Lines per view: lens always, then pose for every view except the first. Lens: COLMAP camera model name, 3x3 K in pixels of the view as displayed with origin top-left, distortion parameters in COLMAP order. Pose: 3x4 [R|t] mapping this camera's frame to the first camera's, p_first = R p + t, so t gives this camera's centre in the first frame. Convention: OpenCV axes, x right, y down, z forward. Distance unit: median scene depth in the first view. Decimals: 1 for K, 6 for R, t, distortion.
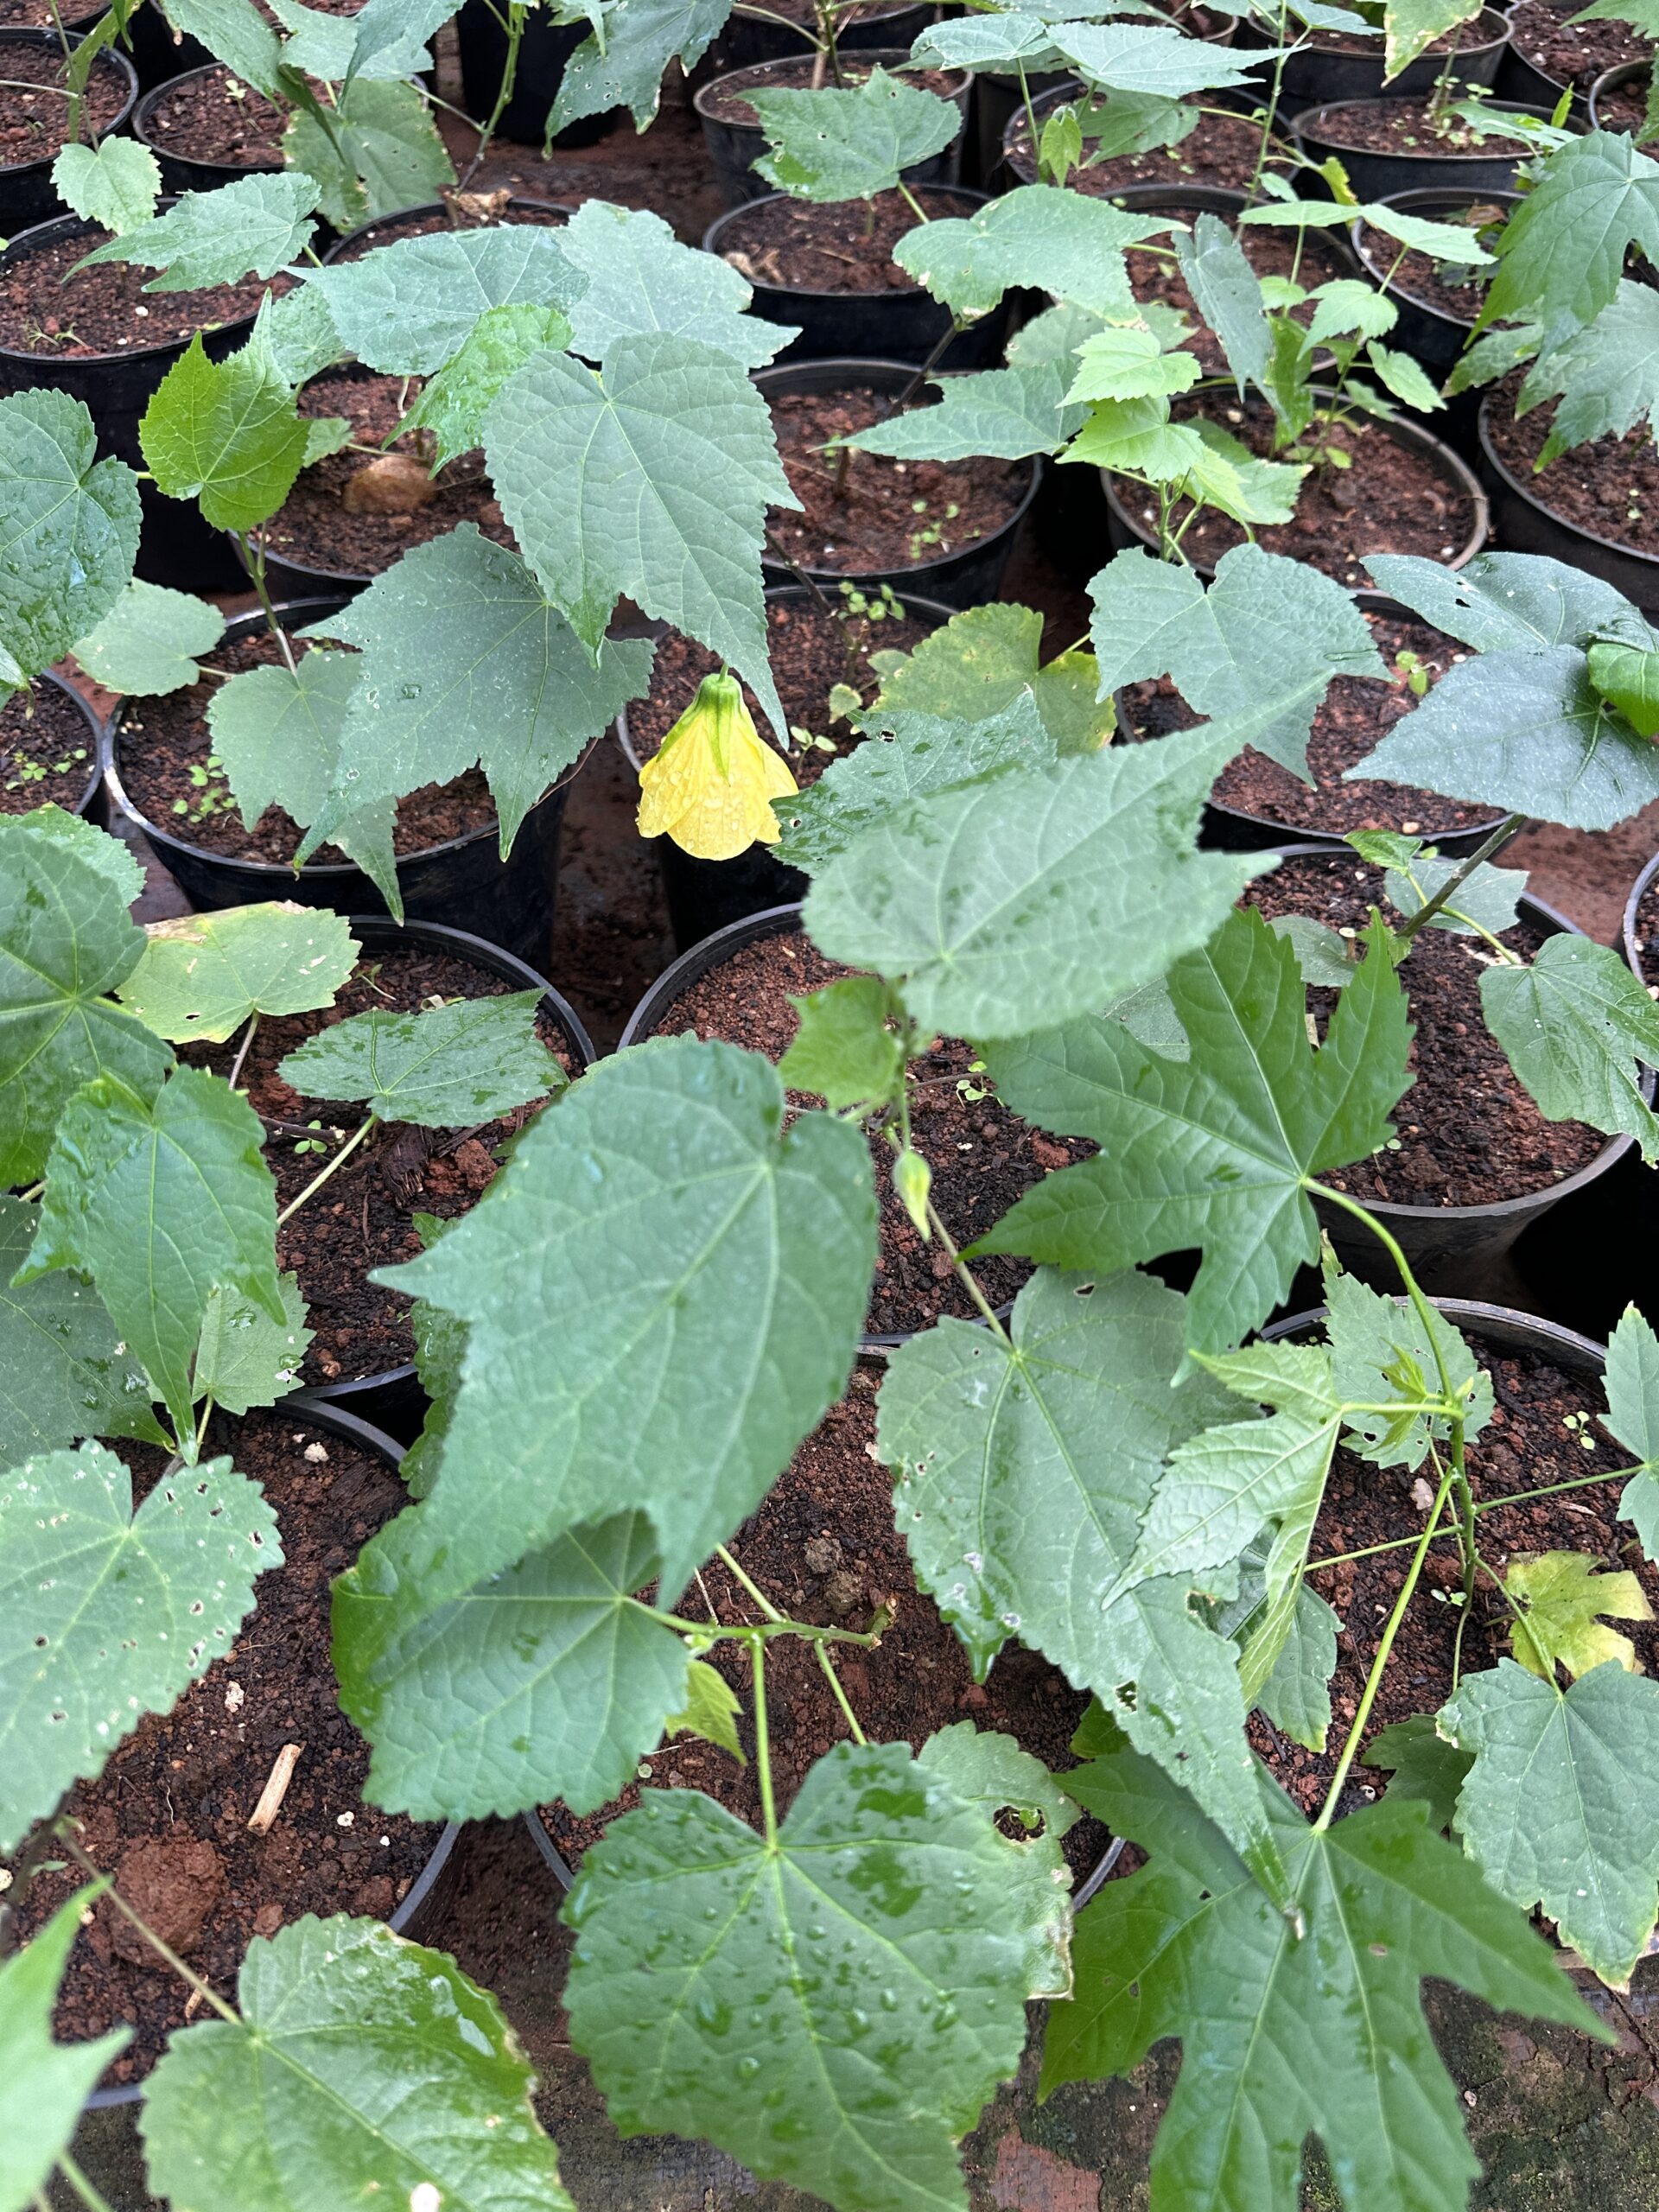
lens RADIAL K [[1587.0, 0, 829.5], [0, 1587.0, 1106.0], [0, 0, 1]] dist [0.084262, -0.114048]
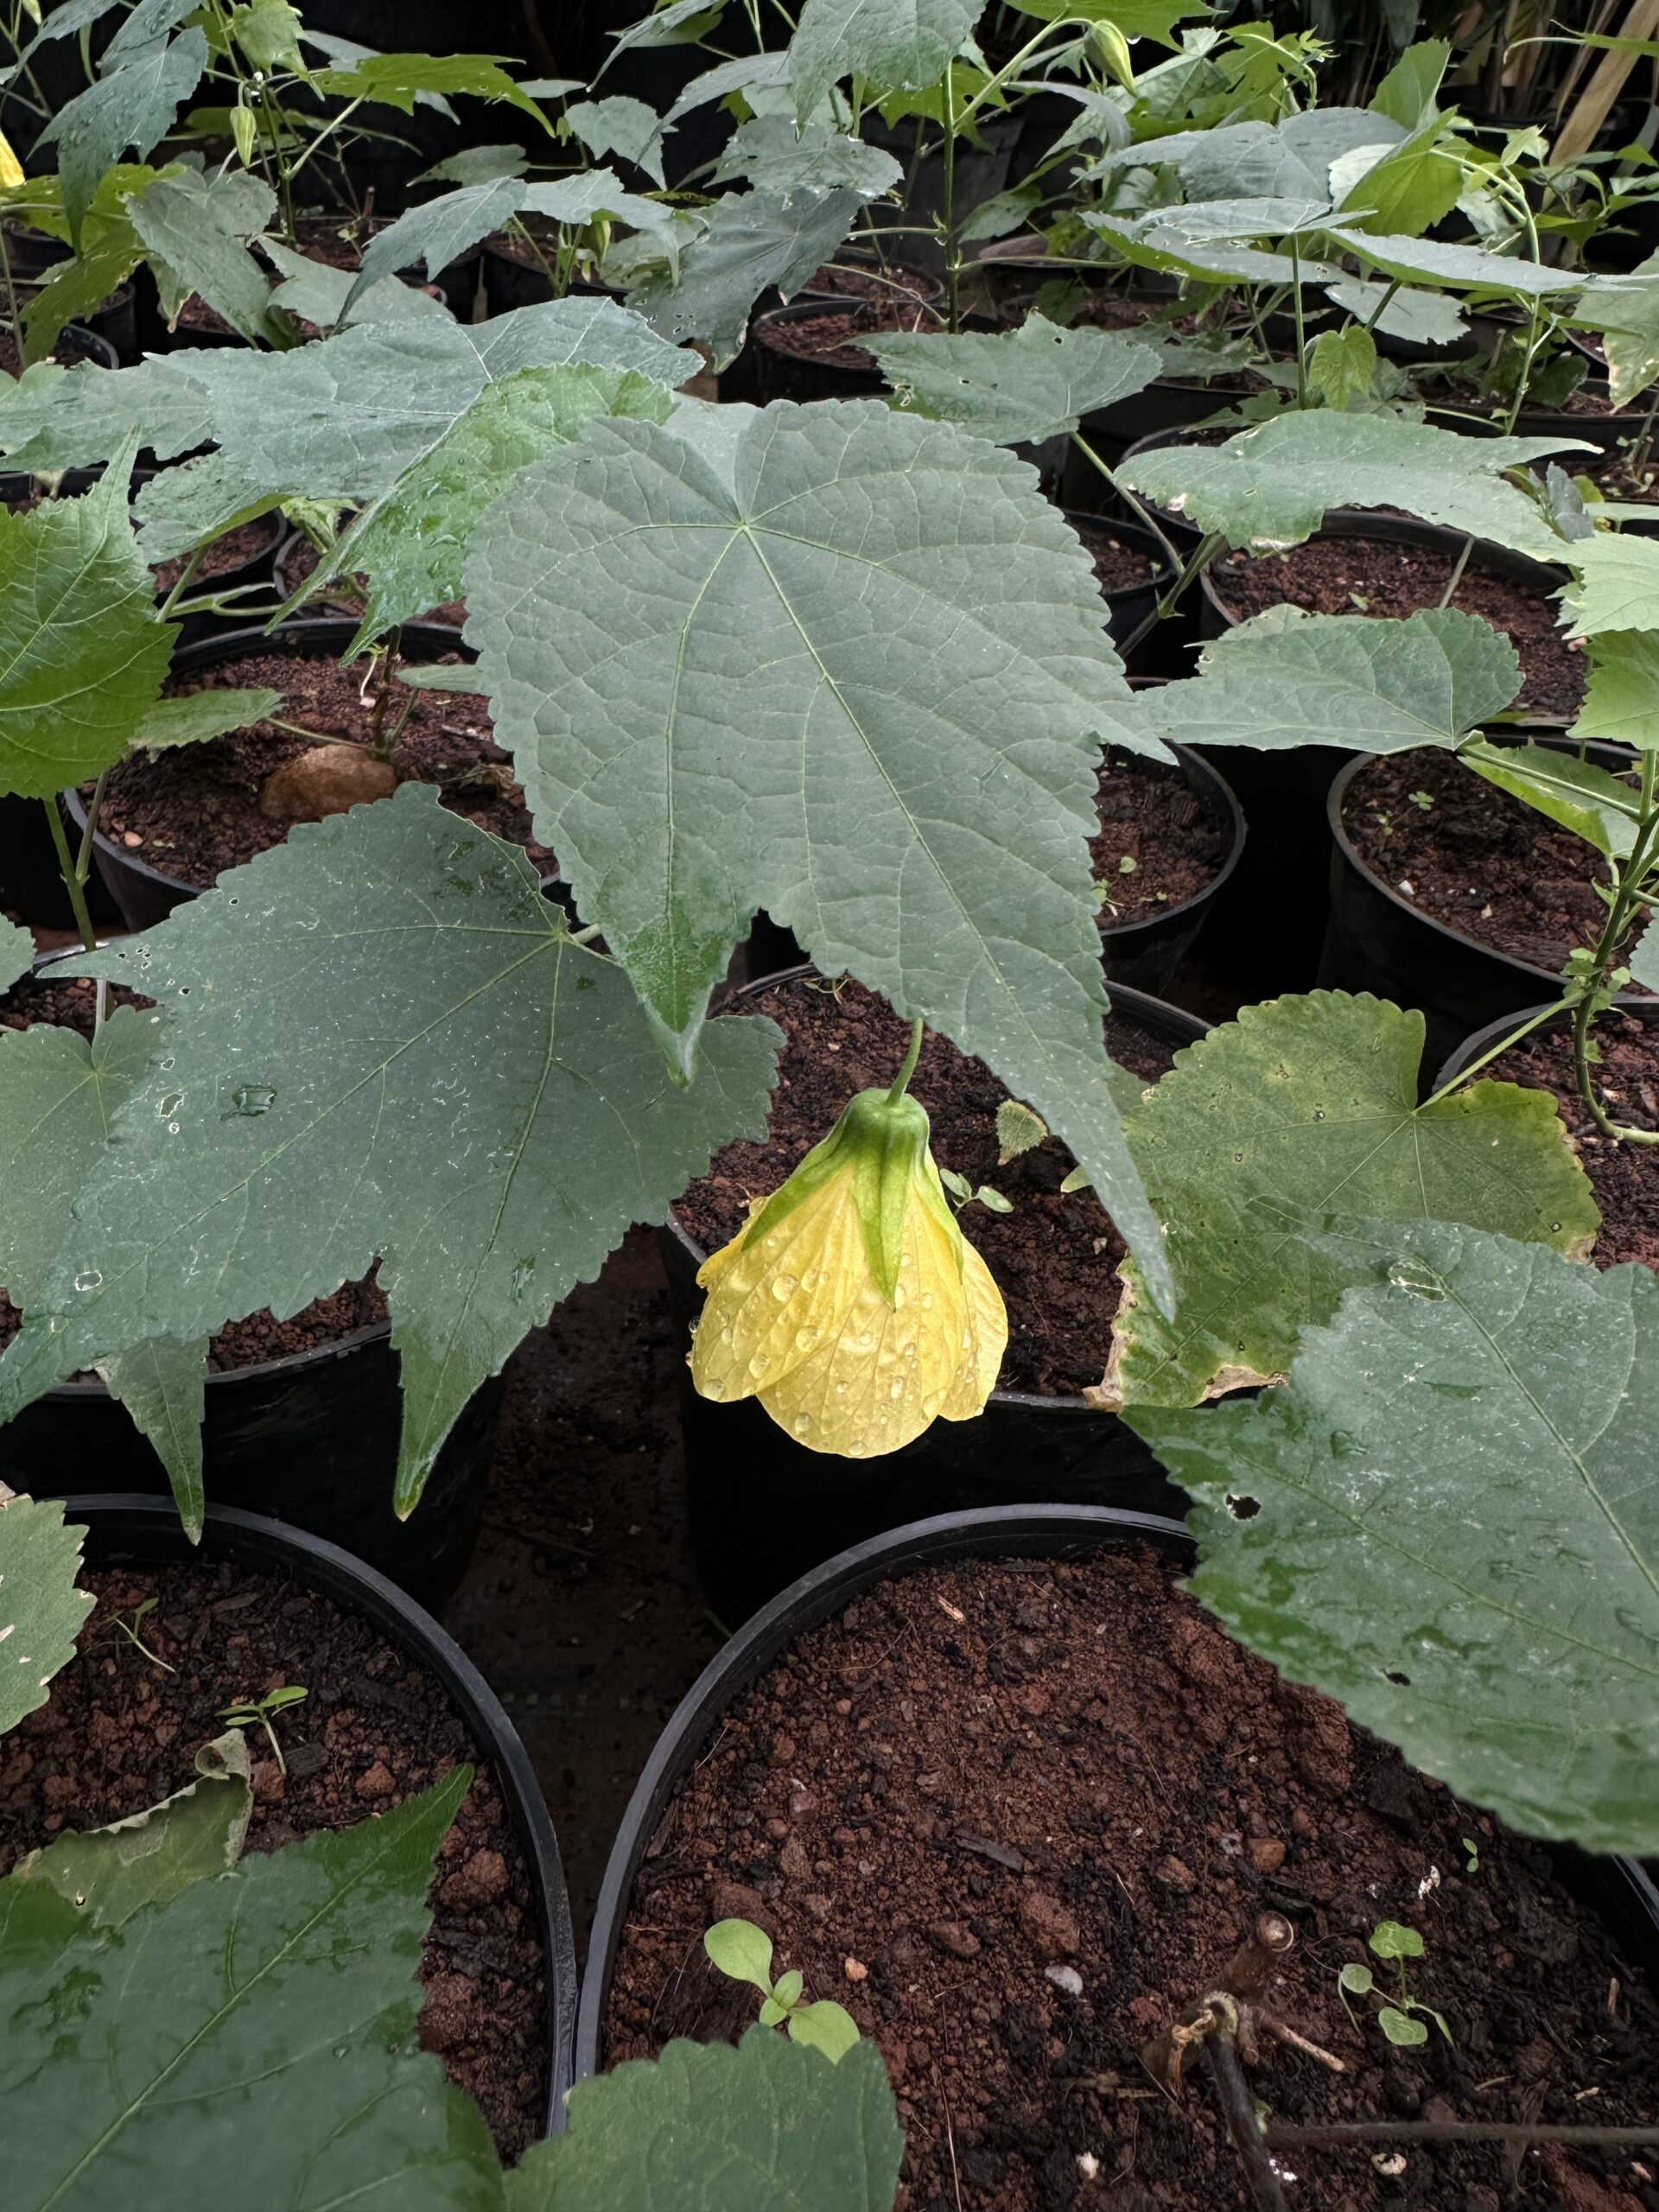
lens RADIAL K [[2179.7, 0, 829.5], [0, 2179.7, 1106.0], [0, 0, 1]] dist [0.092286, -0.336203]
pose [[0.997941, 0.058086, -0.027207, -0.057706], [-0.062957, 0.968187, -0.242177, -0.084798], [0.012275, 0.243391, 0.969850, 0.289000]]
